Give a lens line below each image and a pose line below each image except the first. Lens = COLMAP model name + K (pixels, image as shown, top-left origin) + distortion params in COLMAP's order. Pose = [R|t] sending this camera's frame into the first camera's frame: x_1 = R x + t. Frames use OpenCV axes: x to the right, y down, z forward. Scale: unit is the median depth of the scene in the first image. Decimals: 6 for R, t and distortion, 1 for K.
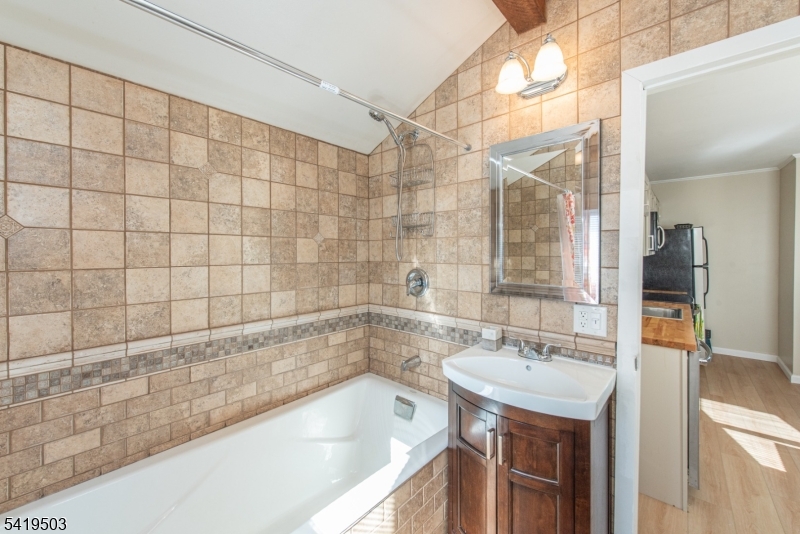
lens RADIAL K [[326.2, 0, 399.3], [0, 326.2, 251.6], [0, 0, 1]] dist [-0.000224, -0.000507]
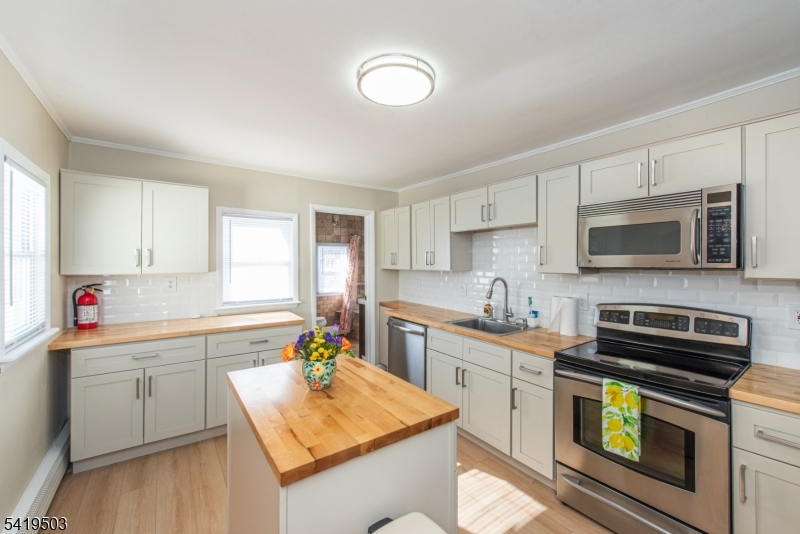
lens RADIAL K [[318.7, 0, 400.0], [0, 318.7, 267.0], [0, 0, 1]] dist [0.000882, -0.000100]
pose [[-0.223856, 0.005823, -0.974605, 1.259454], [-0.013750, 0.999864, 0.009132, -0.001823], [0.974525, 0.015445, -0.223745, 0.686364]]
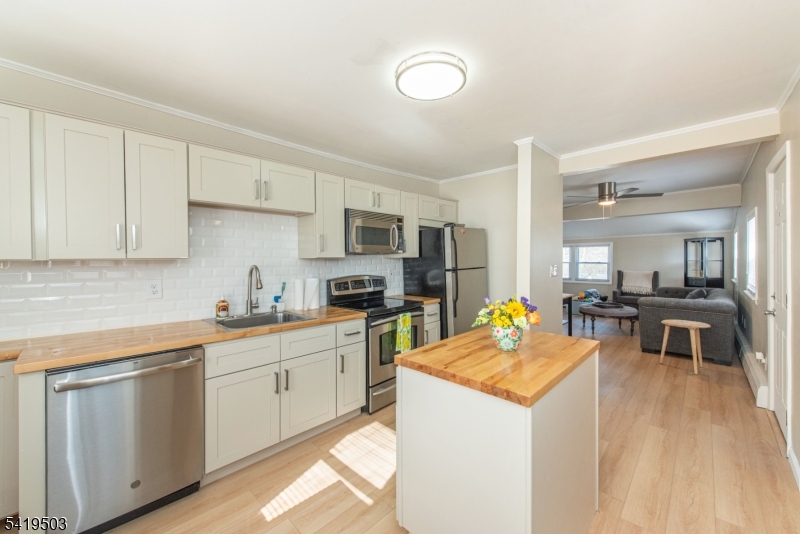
lens RADIAL K [[319.3, 0, 399.9], [0, 319.3, 262.5], [0, 0, 1]] dist [0.013074, -0.000083]
pose [[0.998862, -0.002548, -0.047627, 0.830894], [0.003003, 0.999951, 0.009467, 0.015753], [0.047601, -0.009600, 0.998820, 0.119978]]
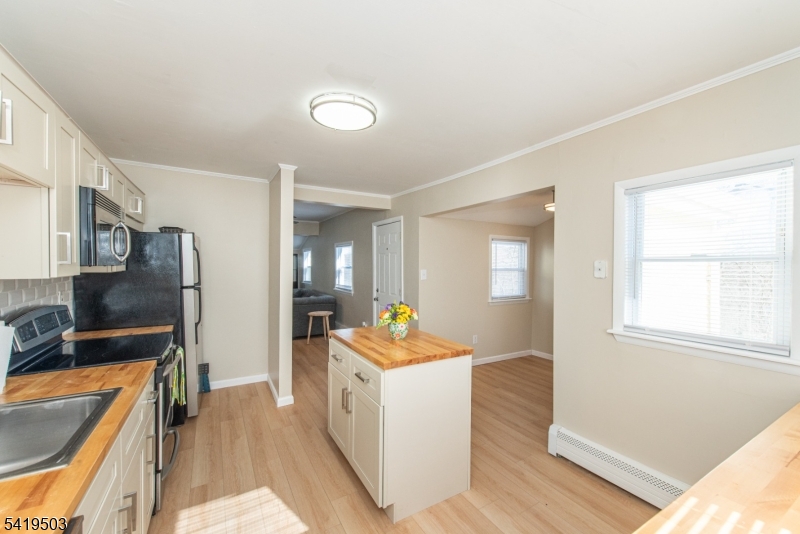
lens RADIAL K [[318.7, 0, 400.0], [0, 318.7, 267.0], [0, 0, 1]] dist [0.000882, -0.000100]
pose [[0.317116, -0.002990, 0.948382, 0.403407], [-0.001677, 0.999992, 0.003713, -0.002431], [-0.948385, -0.002768, 0.317109, 0.339529]]
